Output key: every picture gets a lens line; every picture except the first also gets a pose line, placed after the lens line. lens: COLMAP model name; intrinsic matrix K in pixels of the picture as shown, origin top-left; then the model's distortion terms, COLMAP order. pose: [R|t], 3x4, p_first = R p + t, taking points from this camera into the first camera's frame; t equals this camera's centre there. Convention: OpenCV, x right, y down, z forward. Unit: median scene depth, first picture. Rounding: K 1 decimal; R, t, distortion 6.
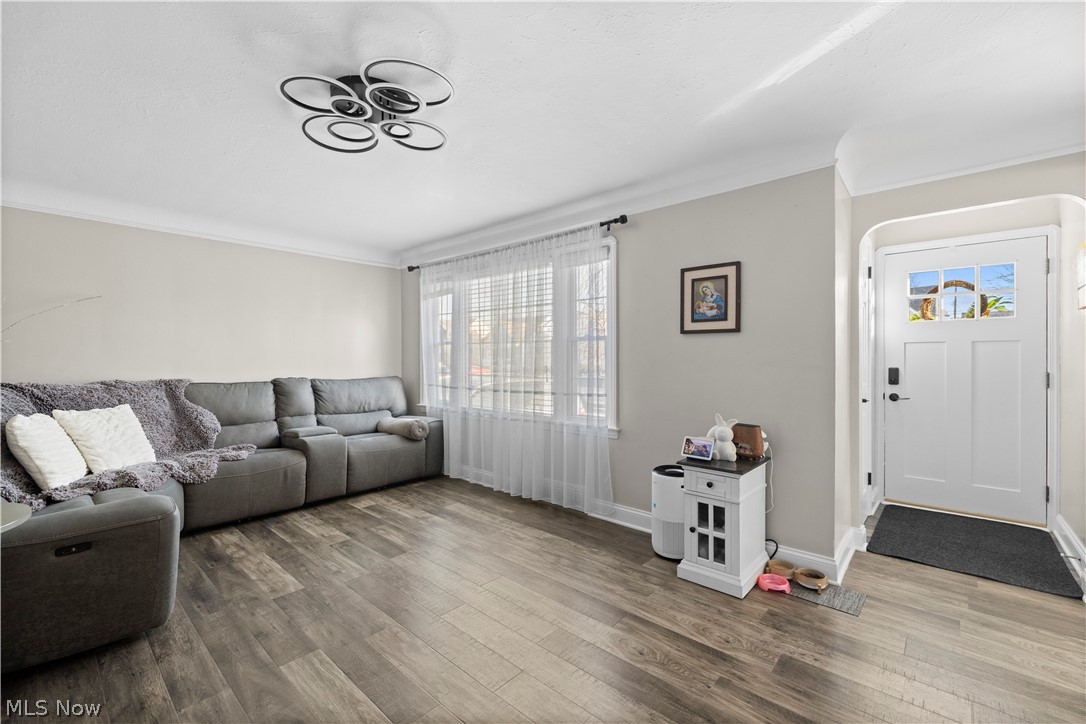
lens RADIAL K [[461.7, 0, 546.5], [0, 461.7, 356.0], [0, 0, 1]] dist [-0.004124, -0.000575]
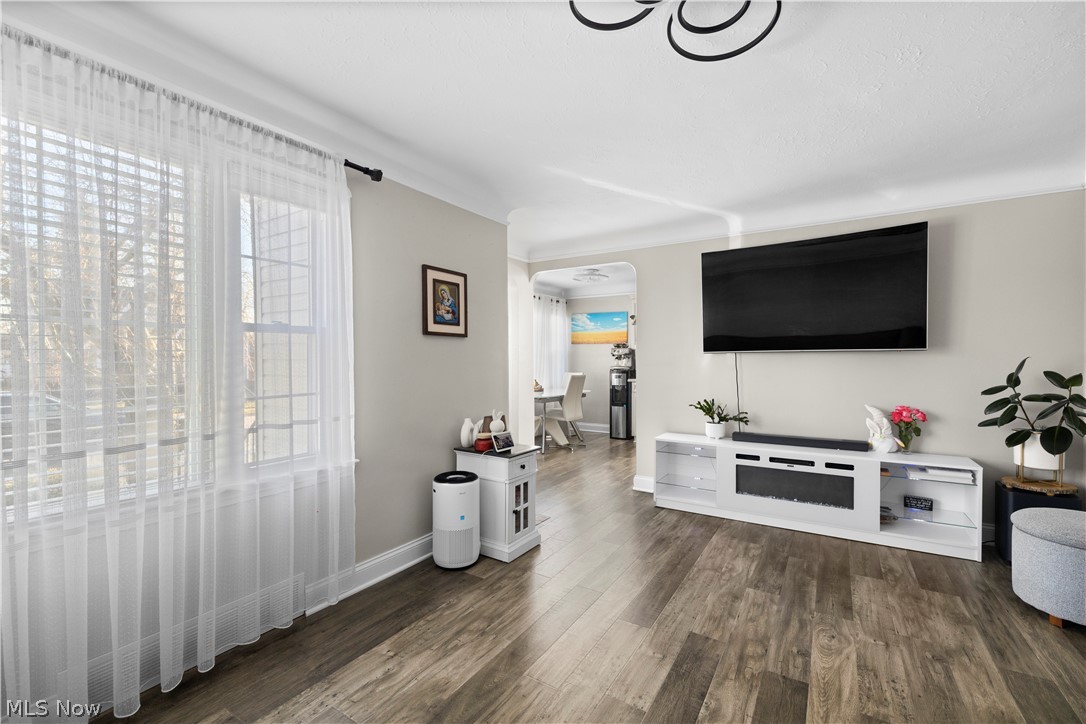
lens RADIAL K [[461.7, 0, 547.3], [0, 461.7, 363.5], [0, 0, 1]] dist [-0.004124, -0.000575]
pose [[-0.178038, -0.009708, 0.983976, -0.688269], [-0.000478, 0.999952, 0.009779, 0.000552], [-0.984024, 0.001271, -0.178034, 0.957090]]
